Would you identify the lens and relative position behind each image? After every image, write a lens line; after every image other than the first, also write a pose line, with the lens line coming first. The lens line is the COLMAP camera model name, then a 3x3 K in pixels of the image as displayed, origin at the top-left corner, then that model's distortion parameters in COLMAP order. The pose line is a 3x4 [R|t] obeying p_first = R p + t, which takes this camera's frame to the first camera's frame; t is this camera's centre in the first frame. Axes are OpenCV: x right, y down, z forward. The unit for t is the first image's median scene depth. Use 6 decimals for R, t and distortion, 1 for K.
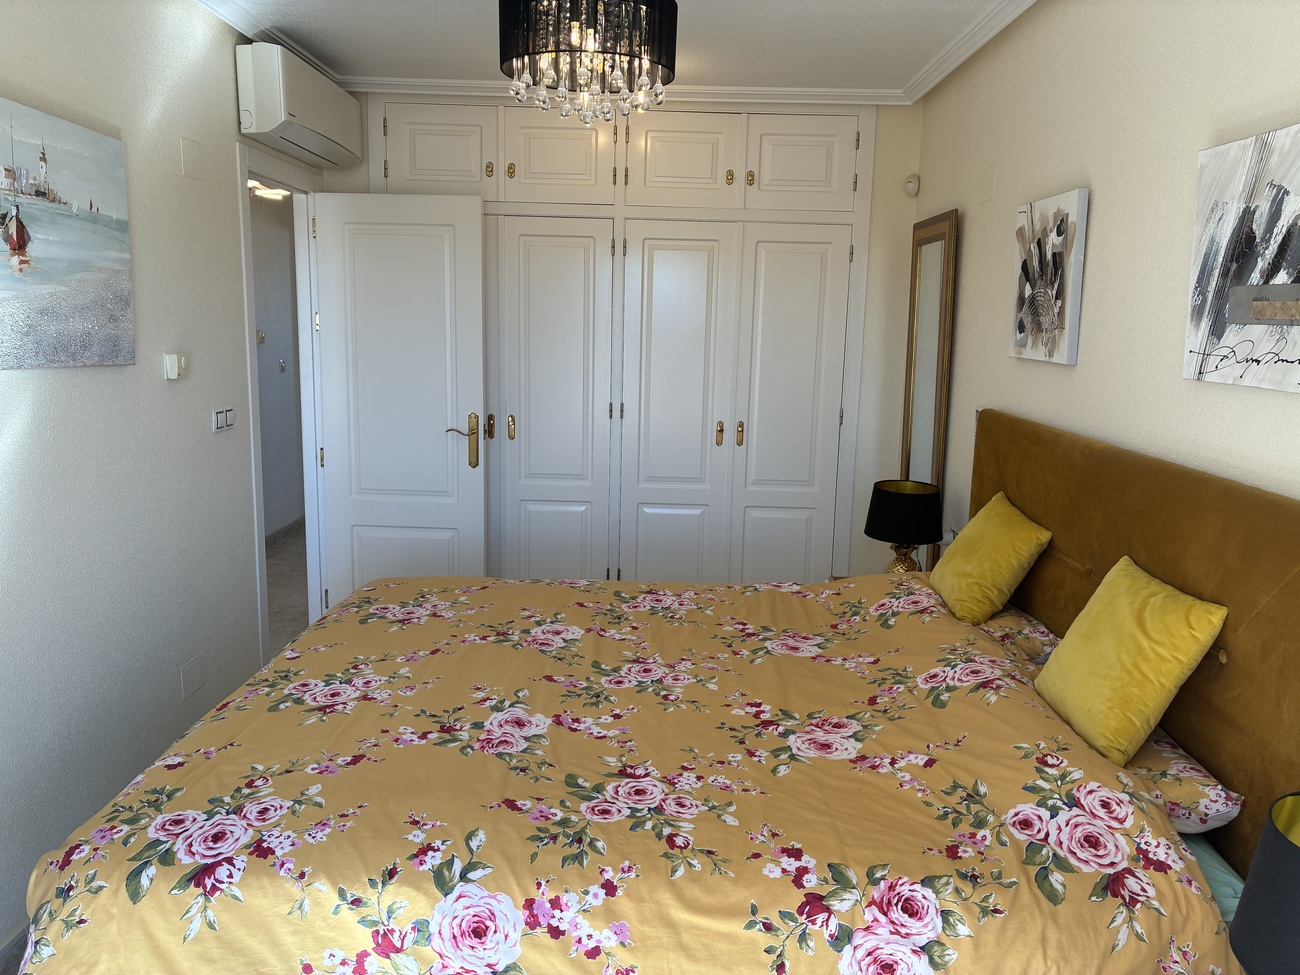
lens RADIAL K [[1004.7, 0, 650.0], [0, 1004.7, 487.5], [0, 0, 1]] dist [0.071889, -0.075993]
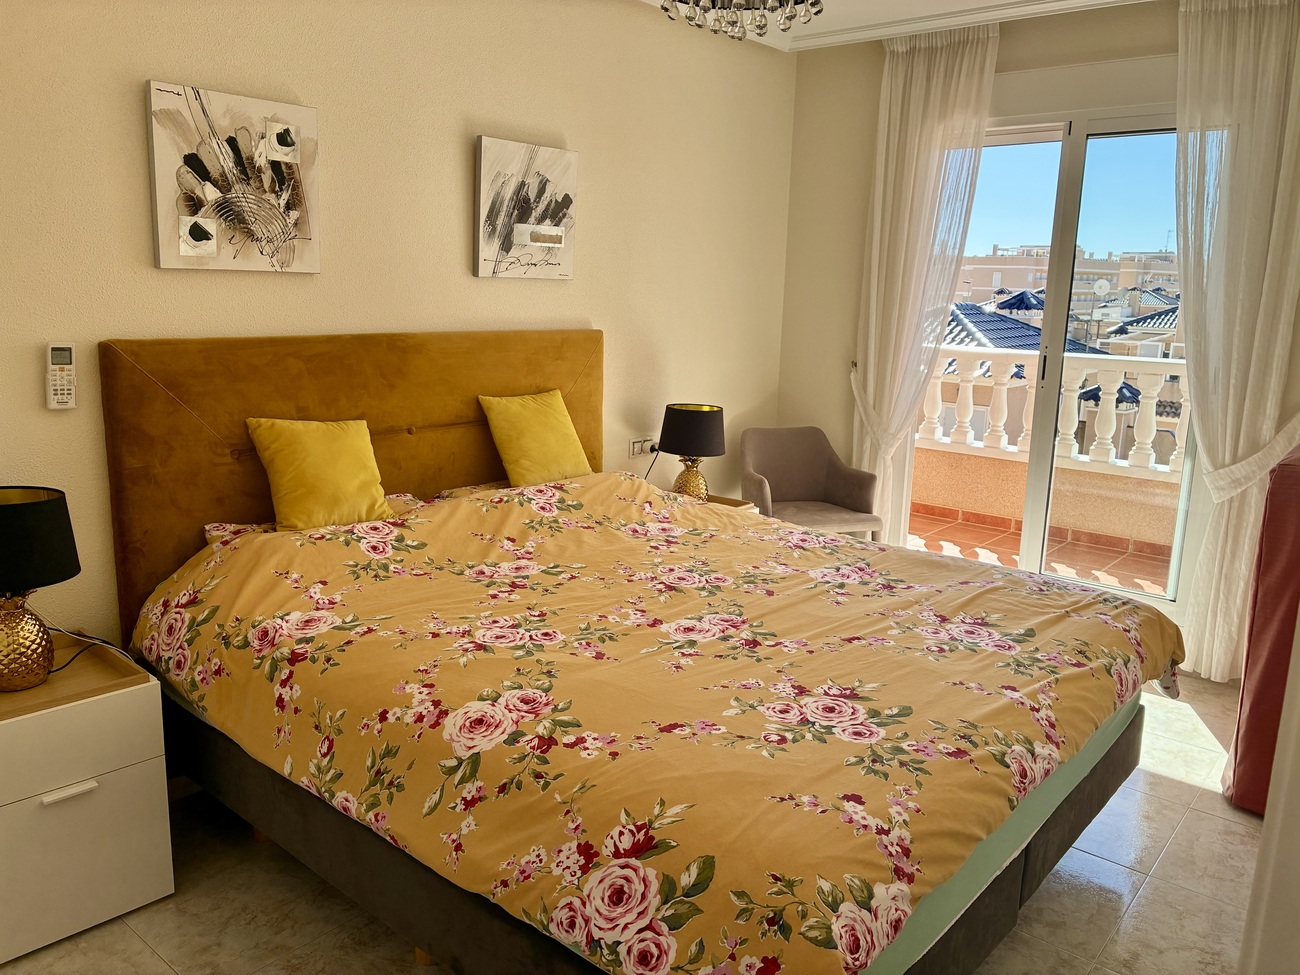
lens RADIAL K [[1004.7, 0, 650.0], [0, 1004.7, 487.5], [0, 0, 1]] dist [0.071889, -0.075993]
pose [[-0.759033, -0.157103, 0.631813, -0.699700], [0.089631, 0.935993, 0.340417, -0.245531], [-0.644853, 0.315018, -0.696368, 1.643739]]
